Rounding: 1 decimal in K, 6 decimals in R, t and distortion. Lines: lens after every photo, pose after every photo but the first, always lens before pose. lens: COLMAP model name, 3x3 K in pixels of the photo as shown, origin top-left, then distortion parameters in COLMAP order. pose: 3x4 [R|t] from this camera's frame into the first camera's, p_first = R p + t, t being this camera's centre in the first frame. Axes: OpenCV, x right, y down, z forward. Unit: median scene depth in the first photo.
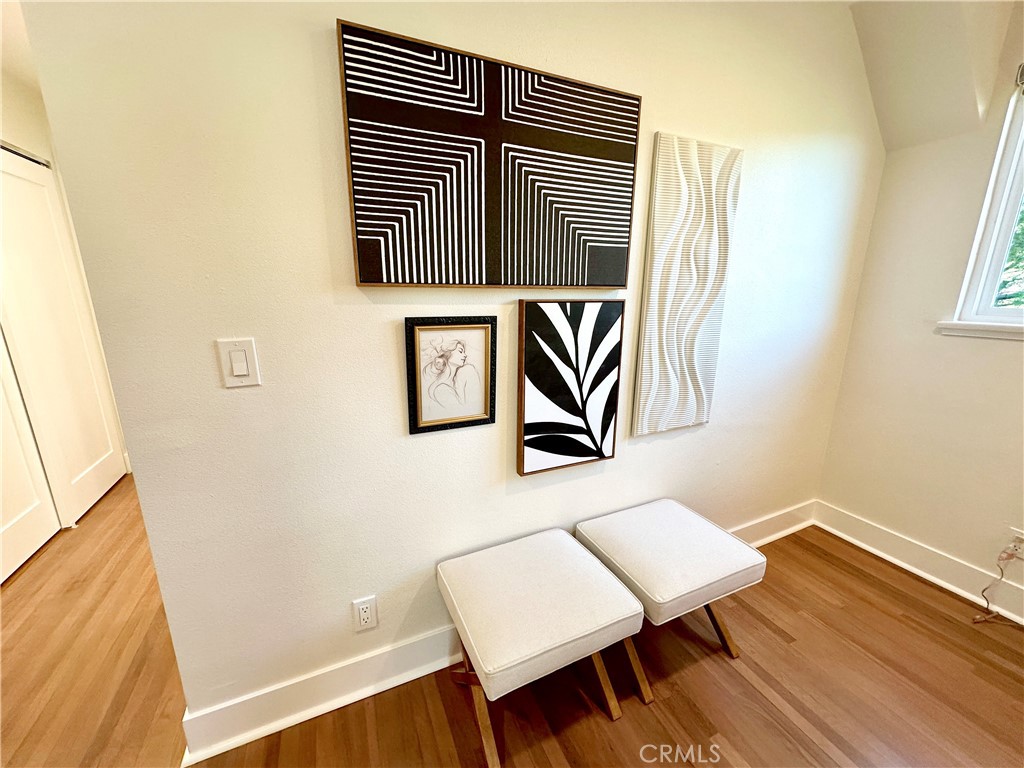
lens RADIAL K [[406.9, 0, 516.3], [0, 406.9, 386.8], [0, 0, 1]] dist [0.000532, 0.000031]
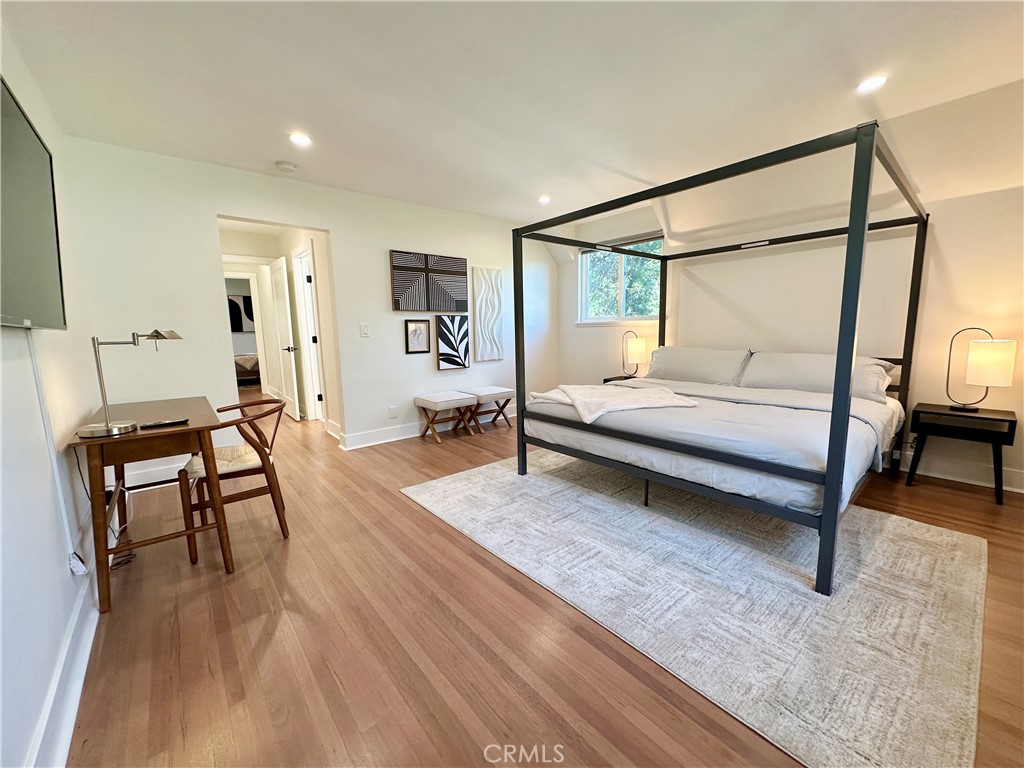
lens RADIAL K [[406.9, 0, 511.5], [0, 406.9, 381.2], [0, 0, 1]] dist [0.000532, 0.000031]
pose [[0.964762, -0.059023, 0.256418, -0.263188], [0.086877, 0.991319, -0.098687, 0.669886], [-0.248367, 0.117486, 0.961515, -2.184188]]
